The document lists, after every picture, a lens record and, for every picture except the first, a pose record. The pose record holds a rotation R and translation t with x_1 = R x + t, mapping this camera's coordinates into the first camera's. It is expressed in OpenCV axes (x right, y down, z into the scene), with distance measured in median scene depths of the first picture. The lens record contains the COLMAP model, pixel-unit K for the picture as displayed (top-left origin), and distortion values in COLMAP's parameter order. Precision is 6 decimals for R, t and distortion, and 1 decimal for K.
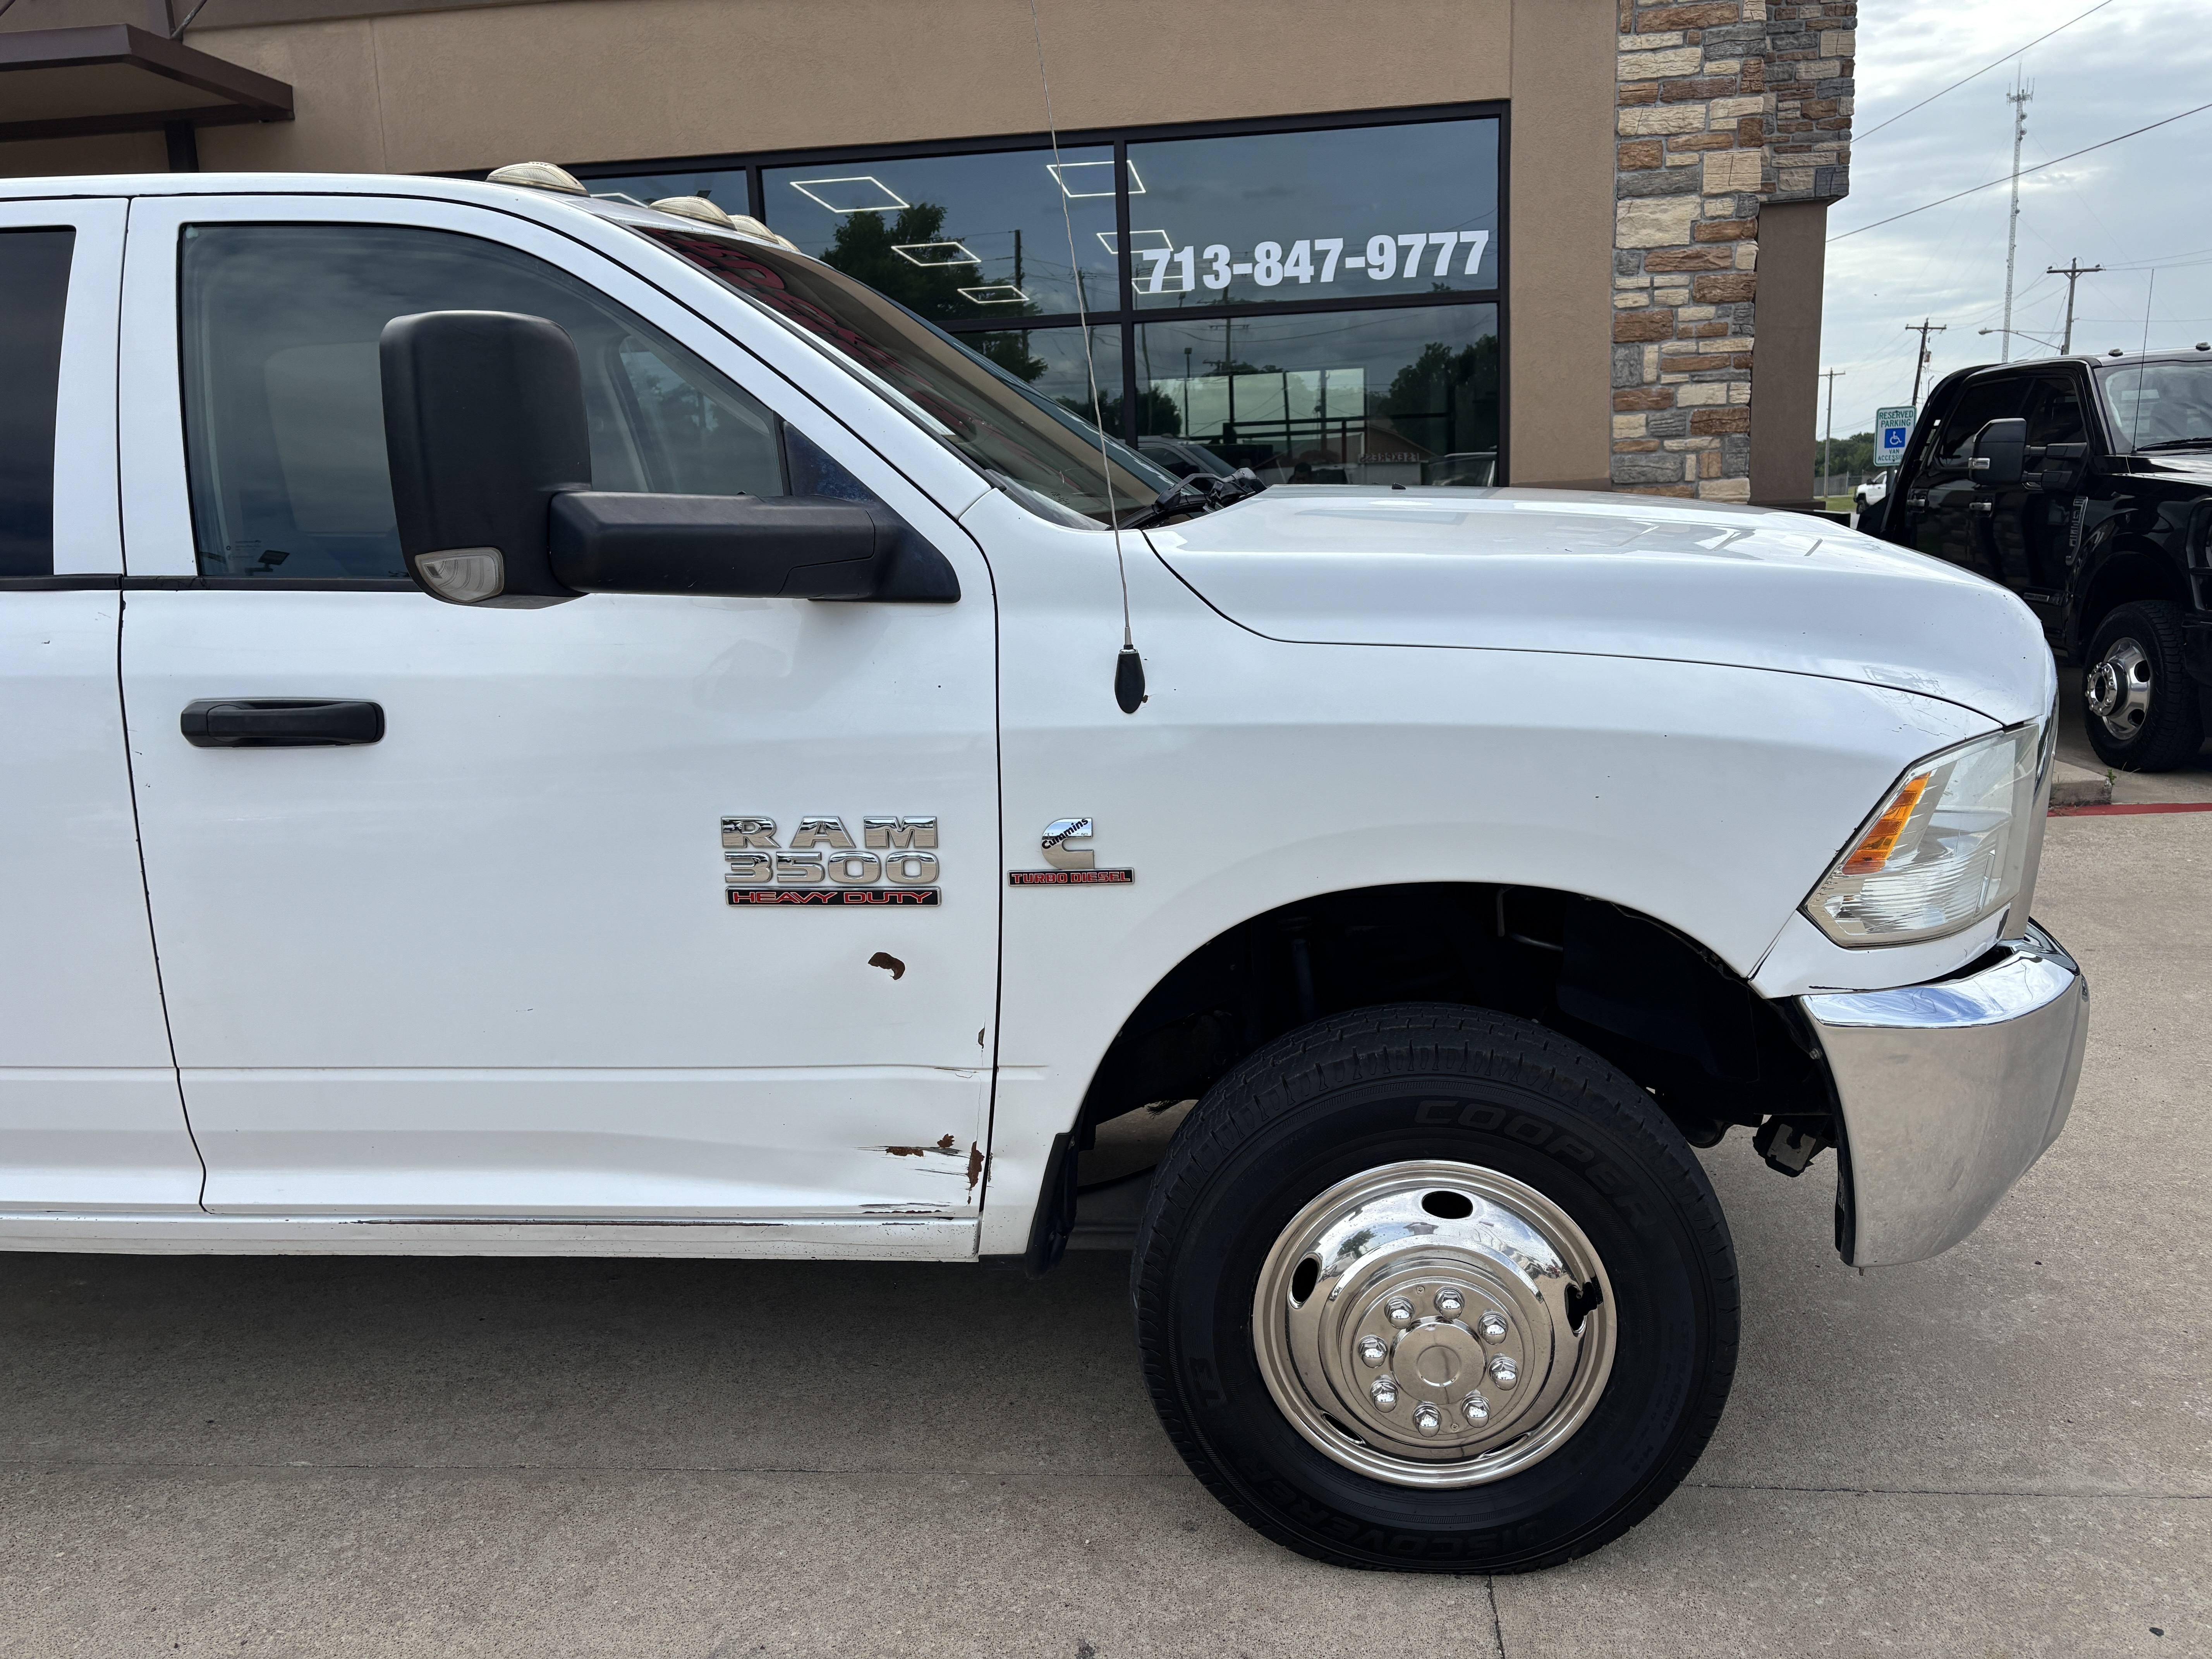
lens RADIAL K [[1683.5, 0, 1109.9], [0, 1683.5, 837.8], [0, 0, 1]] dist [0.041083, -0.025727]
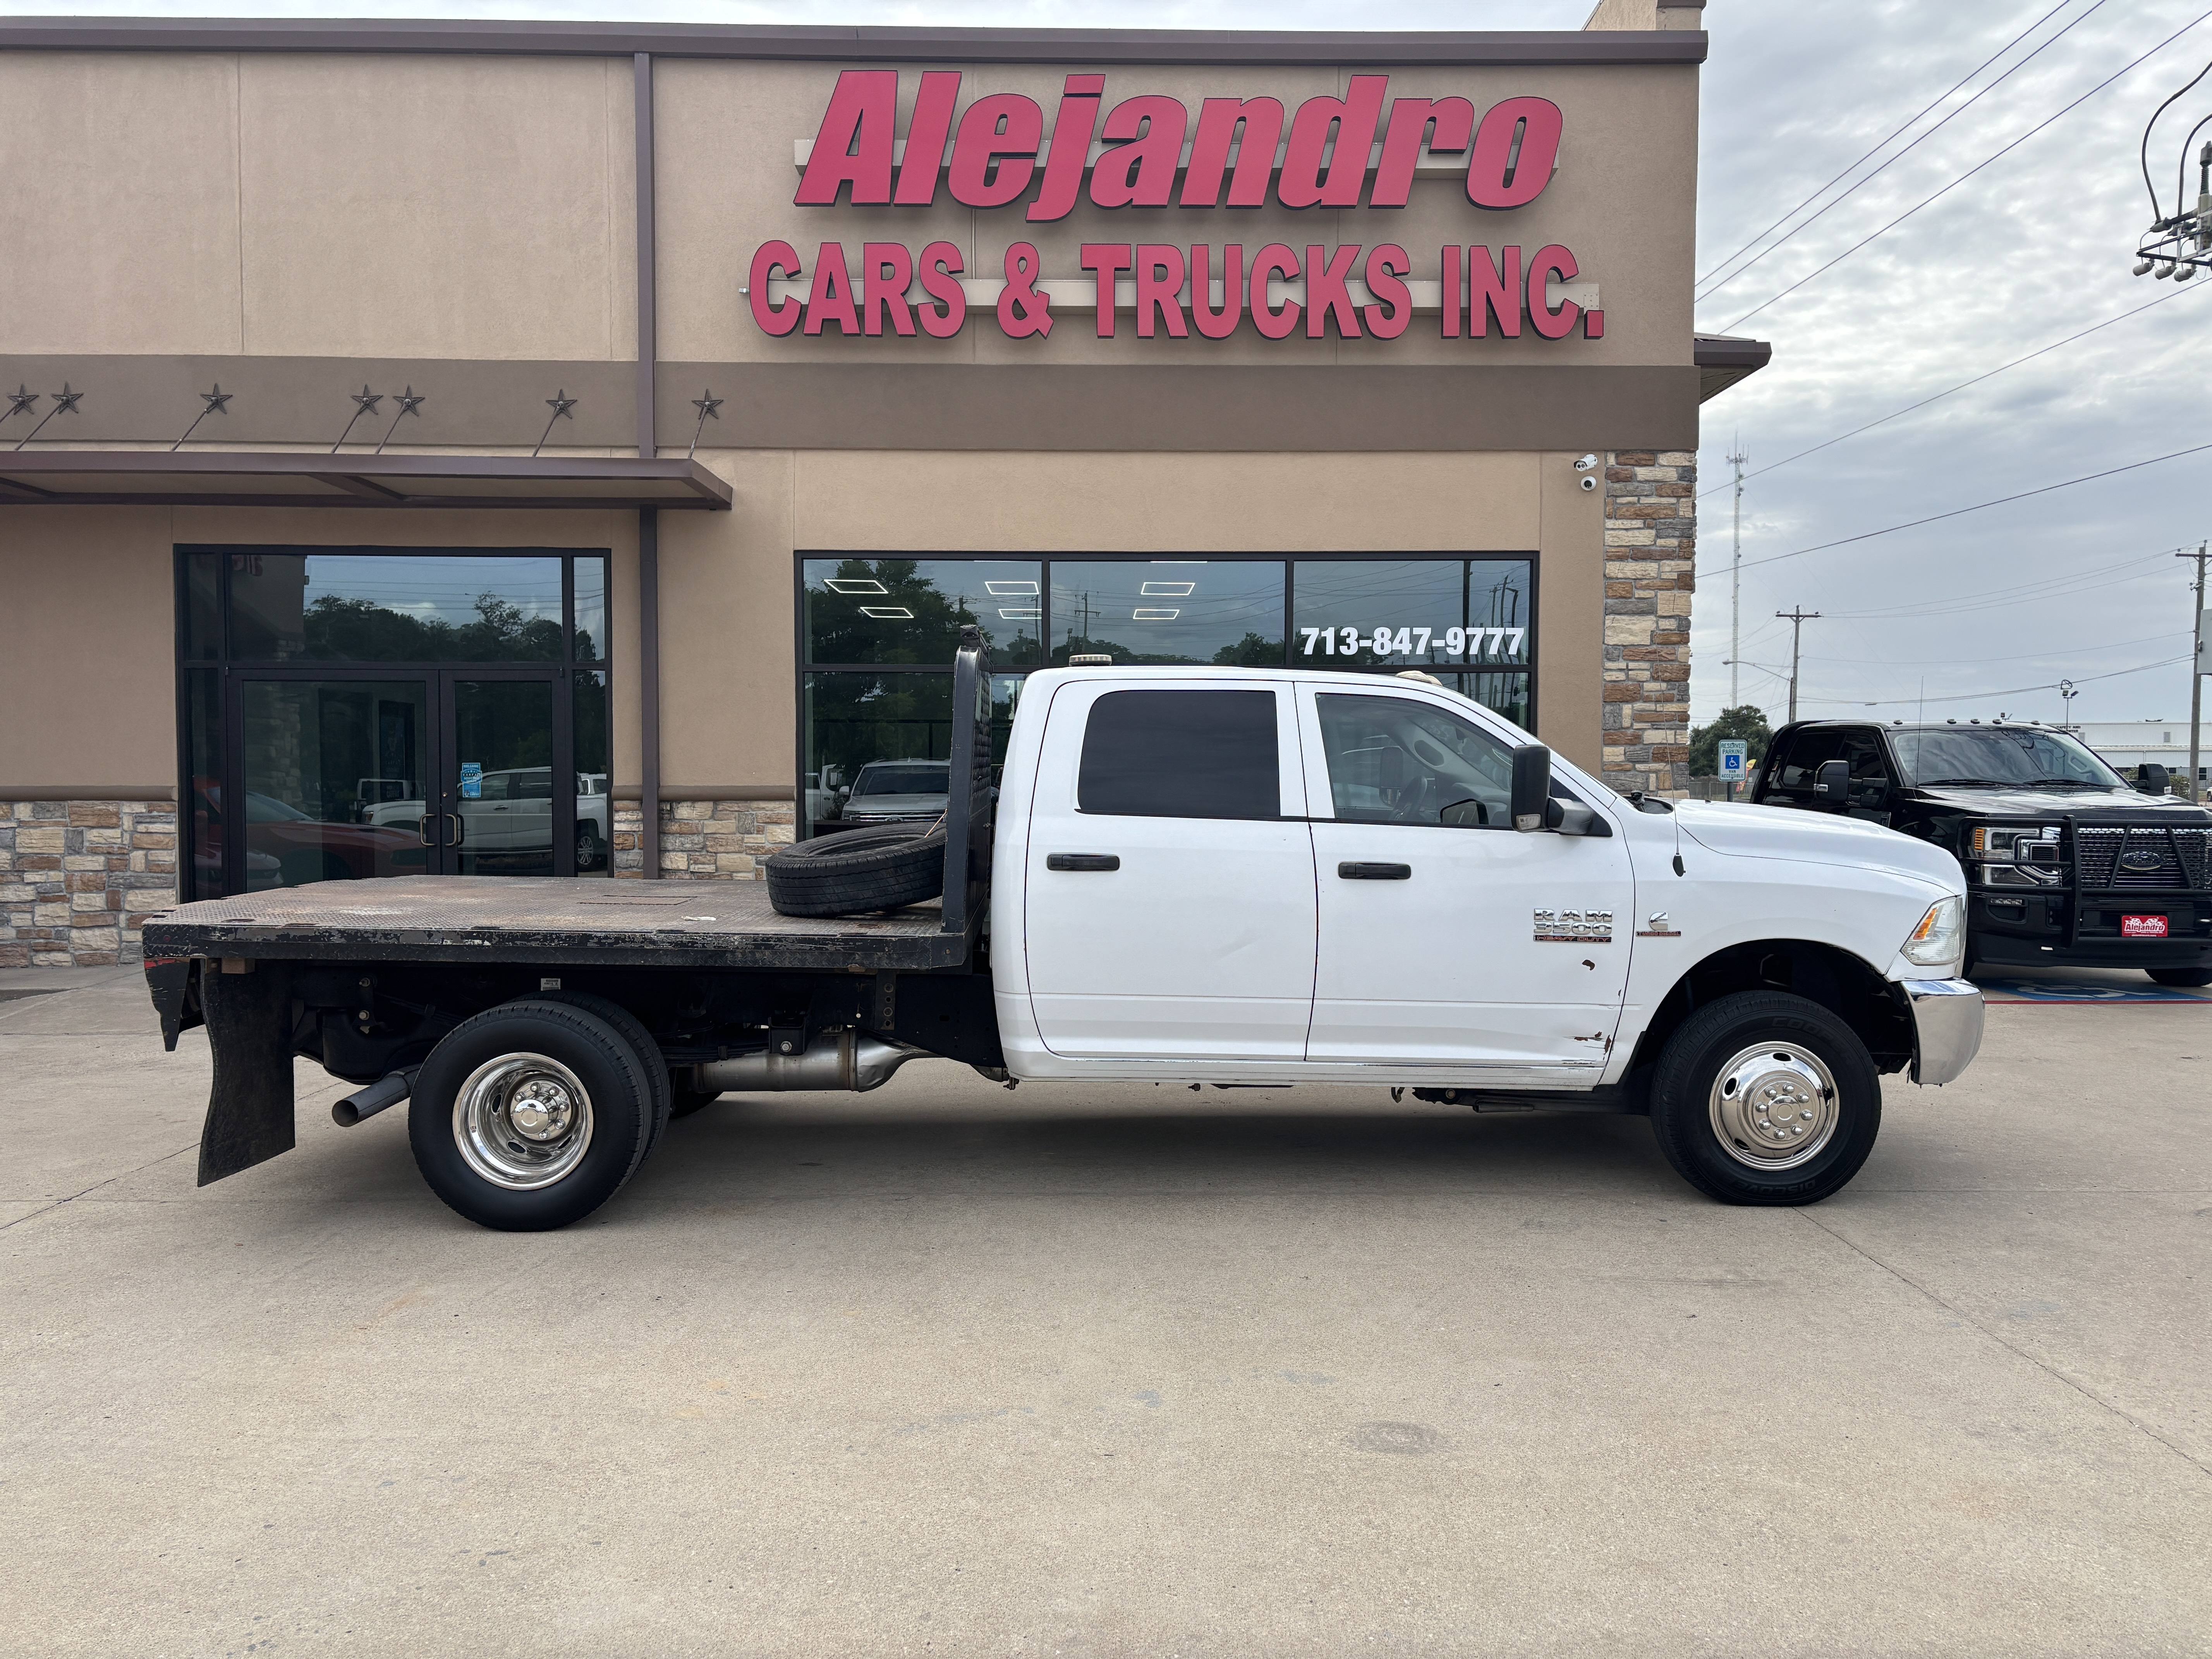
lens RADIAL K [[1686.9, 0, 1113.8], [0, 1686.9, 825.5], [0, 0, 1]] dist [0.034067, -0.009301]
pose [[0.991327, 0.039615, 0.125302, -0.349782], [-0.018399, 0.985930, -0.166143, 0.090231], [-0.130121, 0.162396, 0.978108, -0.460254]]
